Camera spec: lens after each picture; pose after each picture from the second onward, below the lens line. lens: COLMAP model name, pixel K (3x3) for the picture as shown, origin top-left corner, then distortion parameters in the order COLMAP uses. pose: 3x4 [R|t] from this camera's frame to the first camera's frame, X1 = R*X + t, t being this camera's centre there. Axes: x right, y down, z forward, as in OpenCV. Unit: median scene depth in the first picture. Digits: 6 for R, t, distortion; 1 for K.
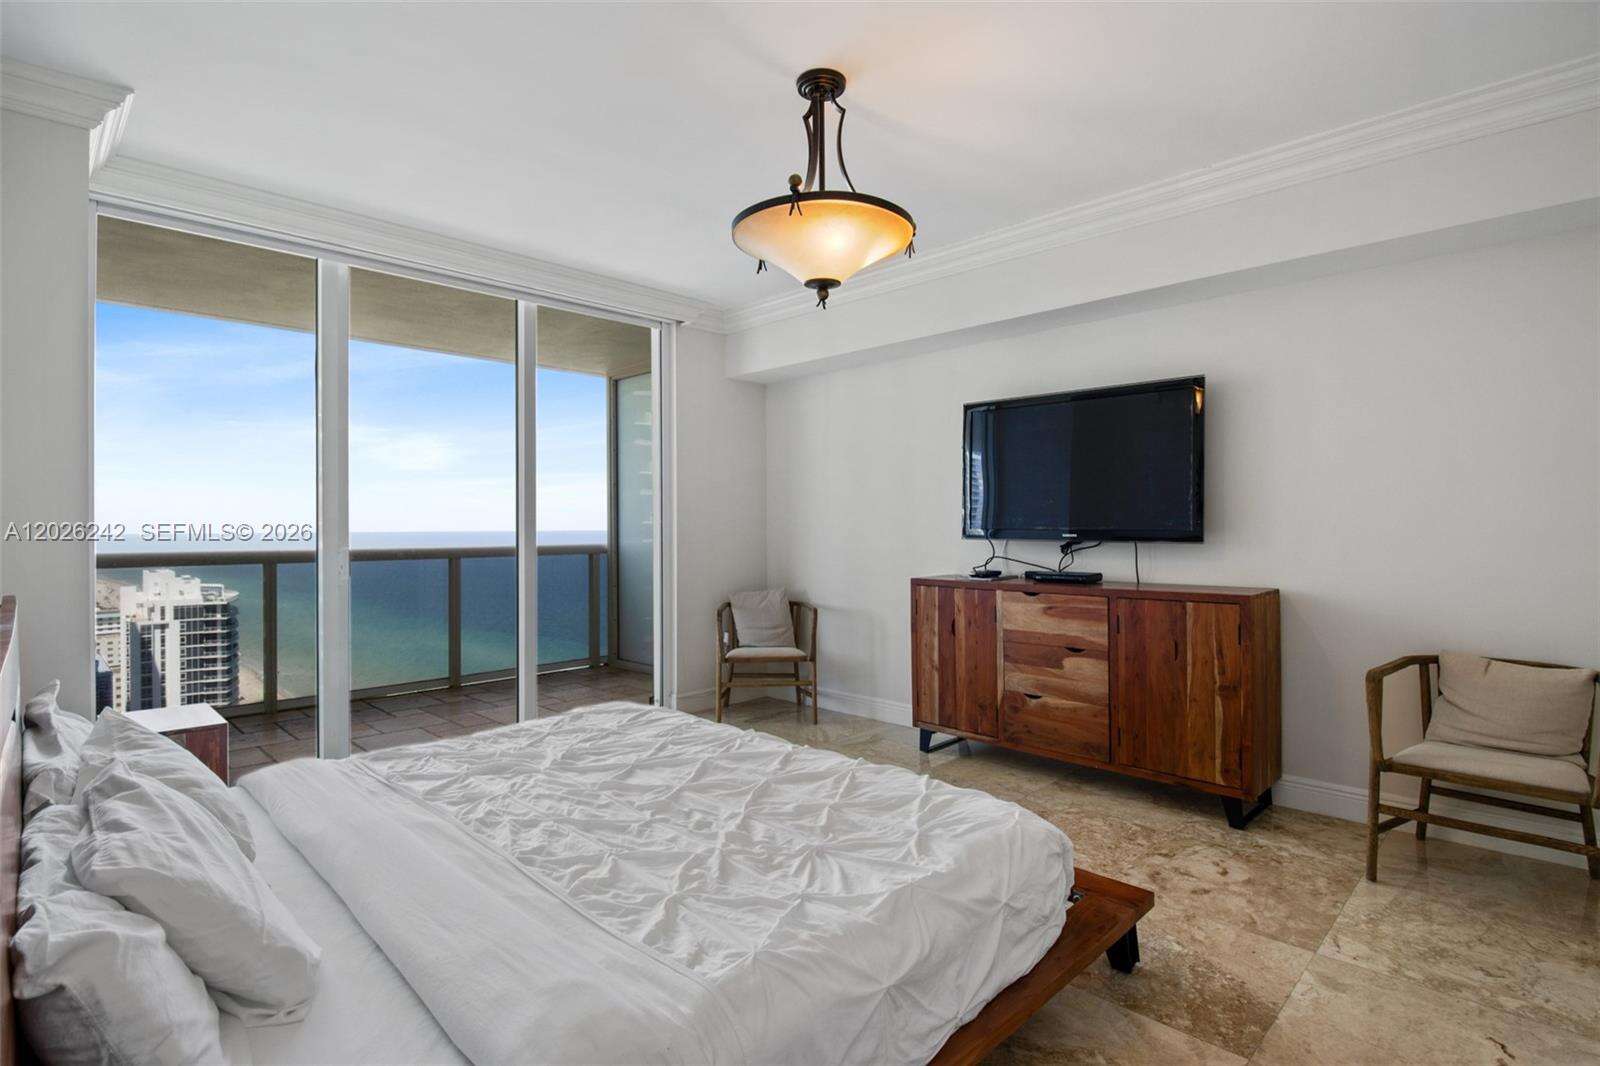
lens RADIAL K [[818.9, 0, 803.7], [0, 818.9, 508.2], [0, 0, 1]] dist [-0.003566, -0.001577]
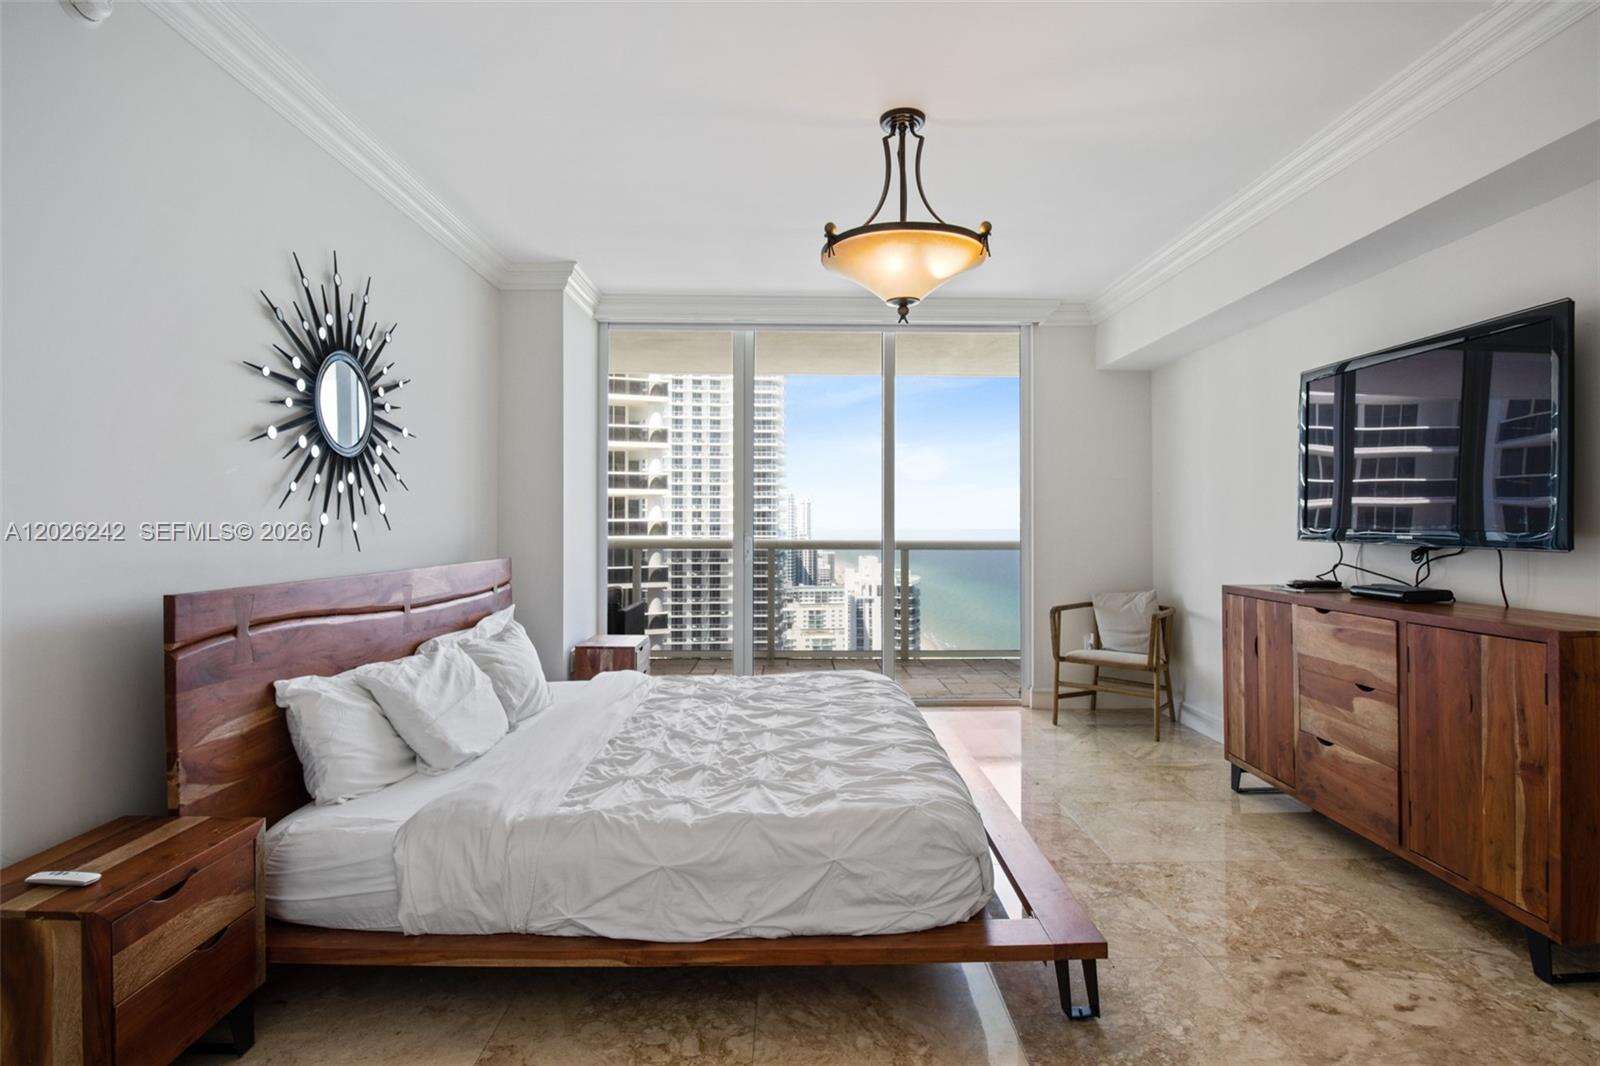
lens RADIAL K [[818.1, 0, 774.3], [0, 818.1, 491.0], [0, 0, 1]] dist [0.000618, -0.010327]
pose [[0.700646, -0.021343, -0.713190, 0.501354], [0.009045, 0.999738, -0.021033, 0.001652], [0.713452, 0.008286, 0.700656, 0.080205]]
